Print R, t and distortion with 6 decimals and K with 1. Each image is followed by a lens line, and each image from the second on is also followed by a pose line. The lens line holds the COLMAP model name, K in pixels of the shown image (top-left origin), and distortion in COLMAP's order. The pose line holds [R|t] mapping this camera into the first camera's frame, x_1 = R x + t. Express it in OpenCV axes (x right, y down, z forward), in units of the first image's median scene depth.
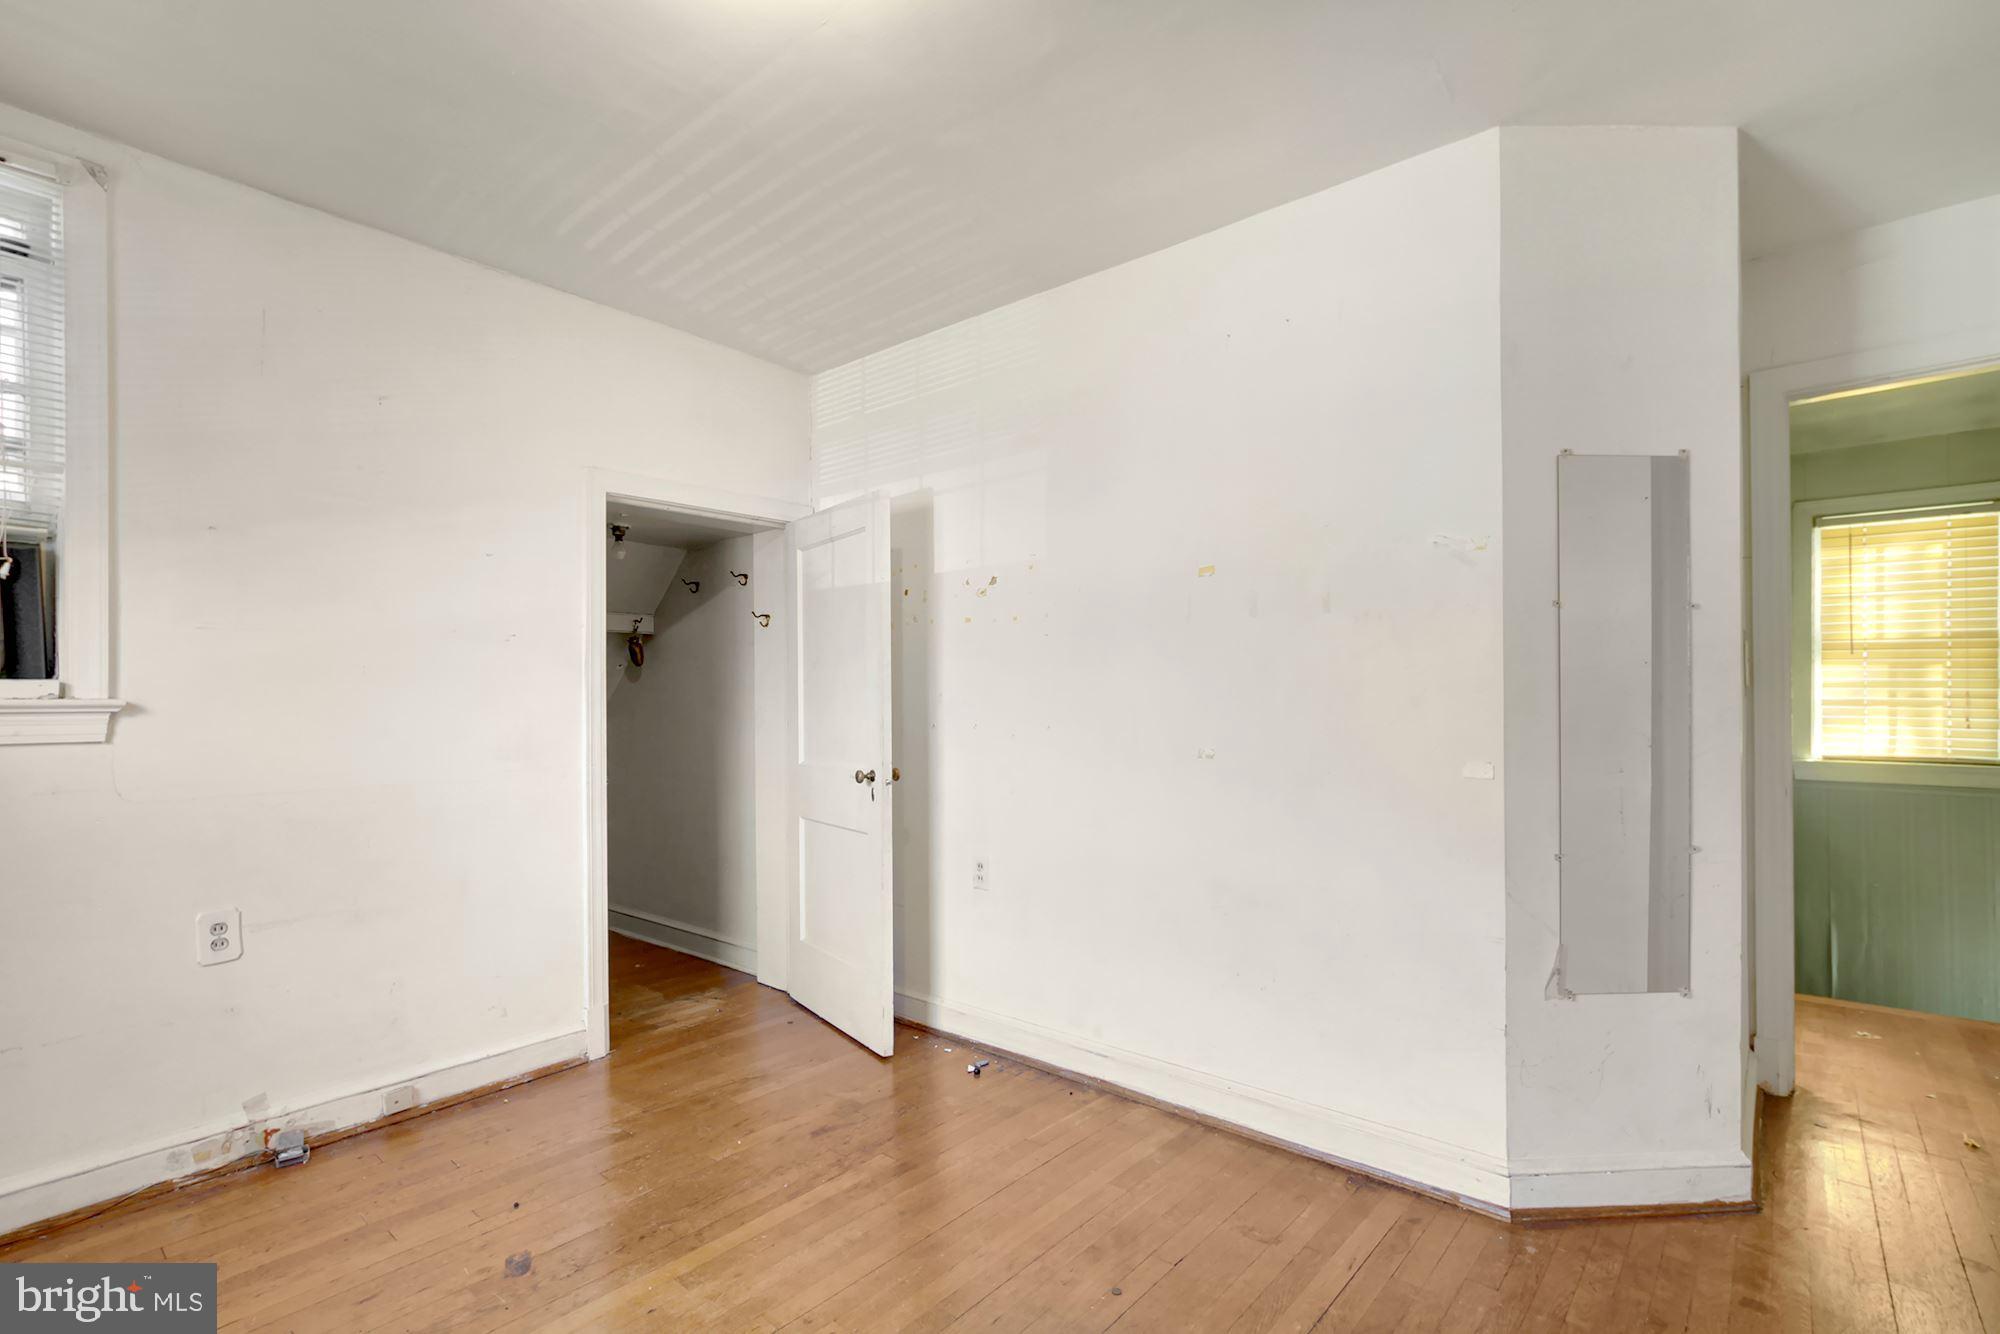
lens RADIAL K [[949.8, 0, 990.9], [0, 949.8, 708.4], [0, 0, 1]] dist [0.001780, 0.000351]
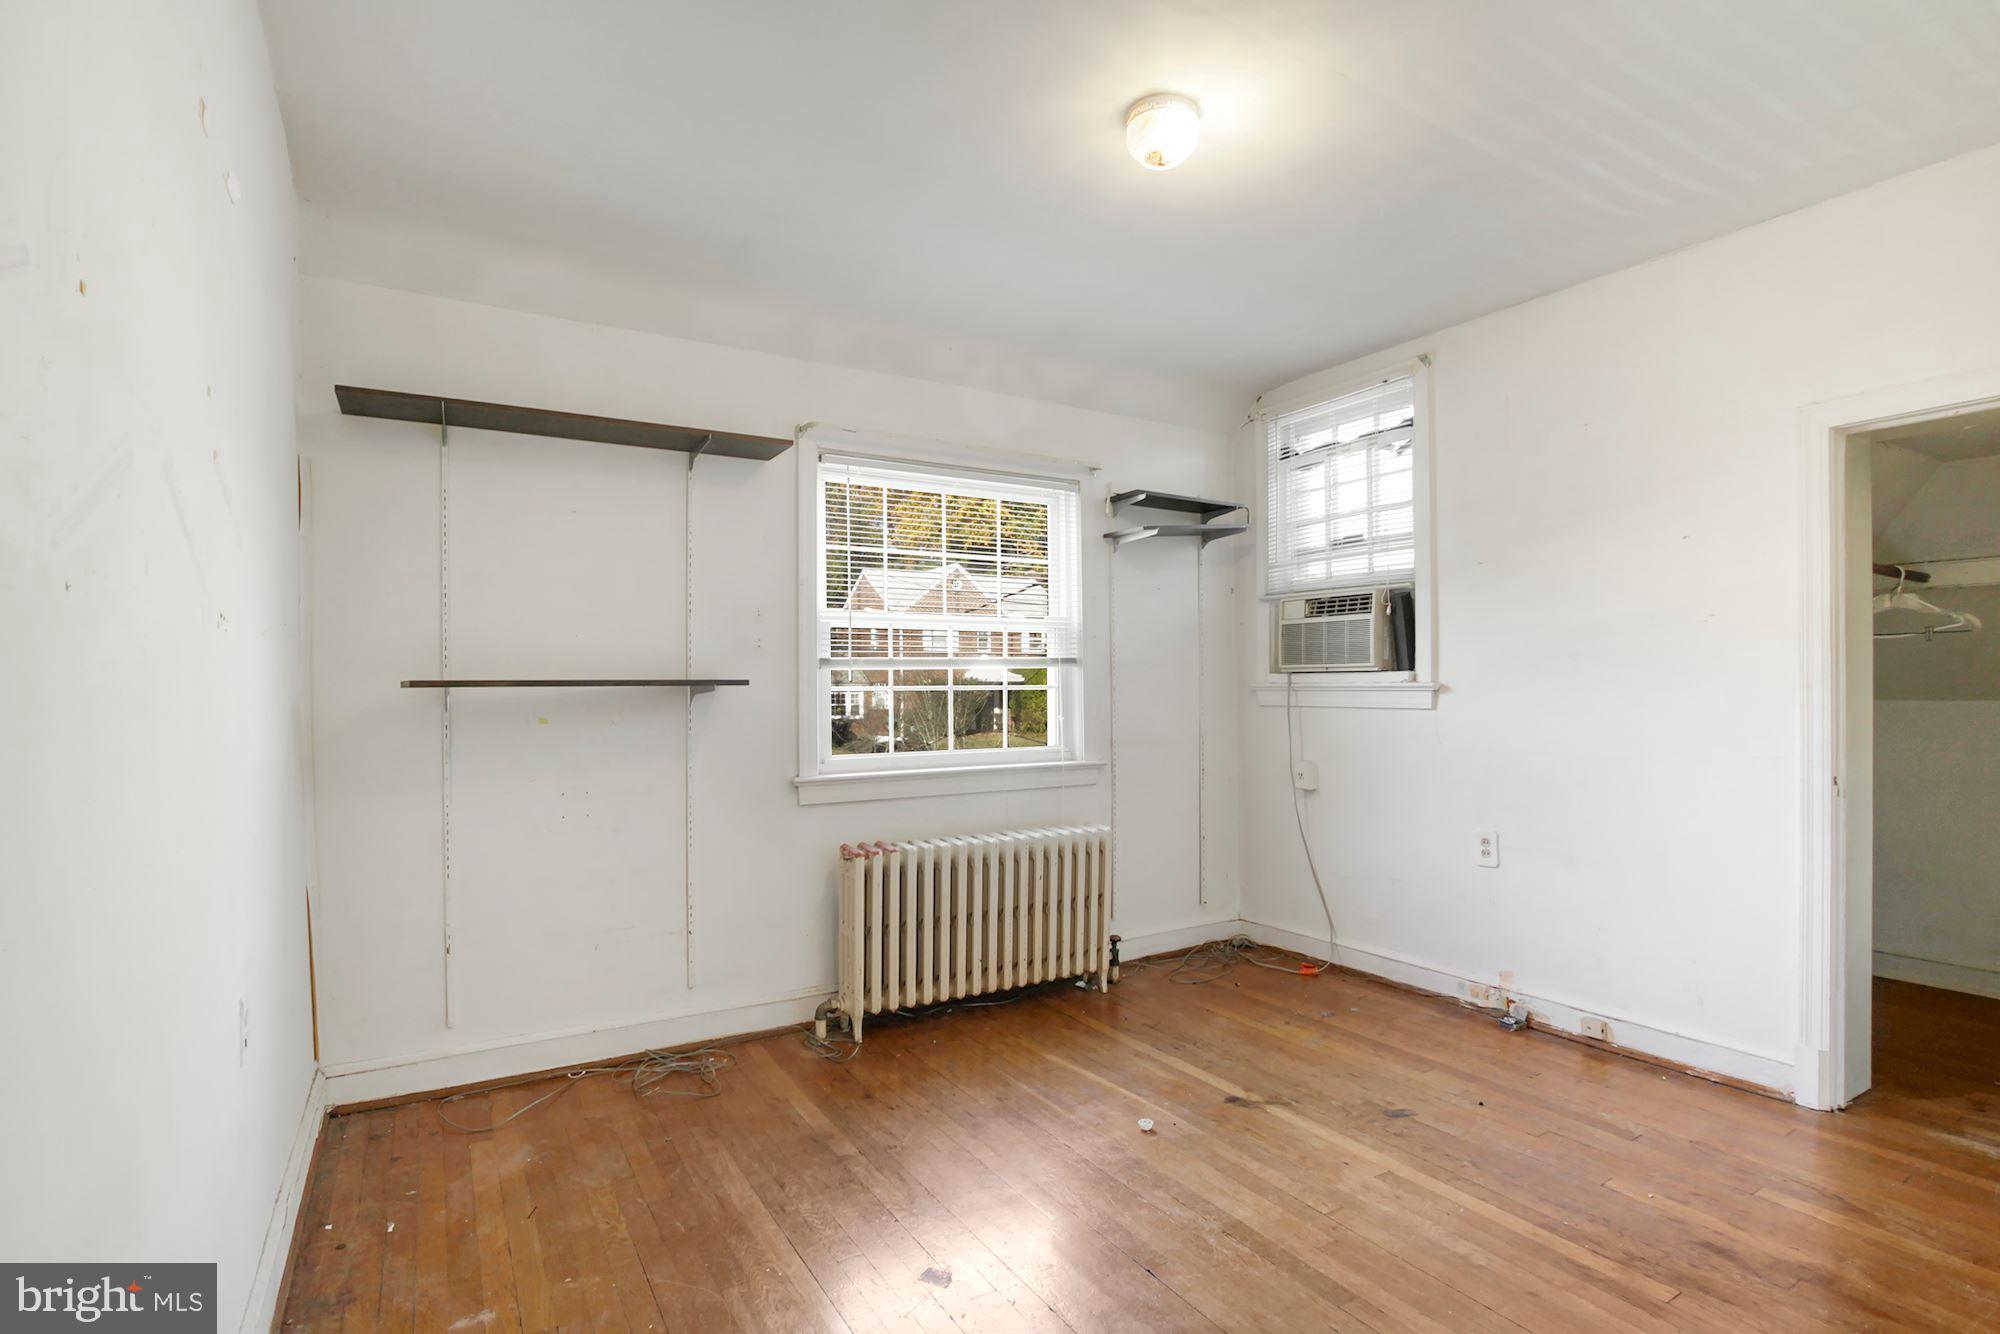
lens RADIAL K [[949.8, 0, 990.9], [0, 949.8, 708.4], [0, 0, 1]] dist [0.001780, 0.000351]
pose [[-0.321062, 0.021888, -0.946805, 0.777055], [-0.001097, 0.999724, 0.023483, -0.002327], [0.947058, 0.008578, -0.320949, 0.752913]]
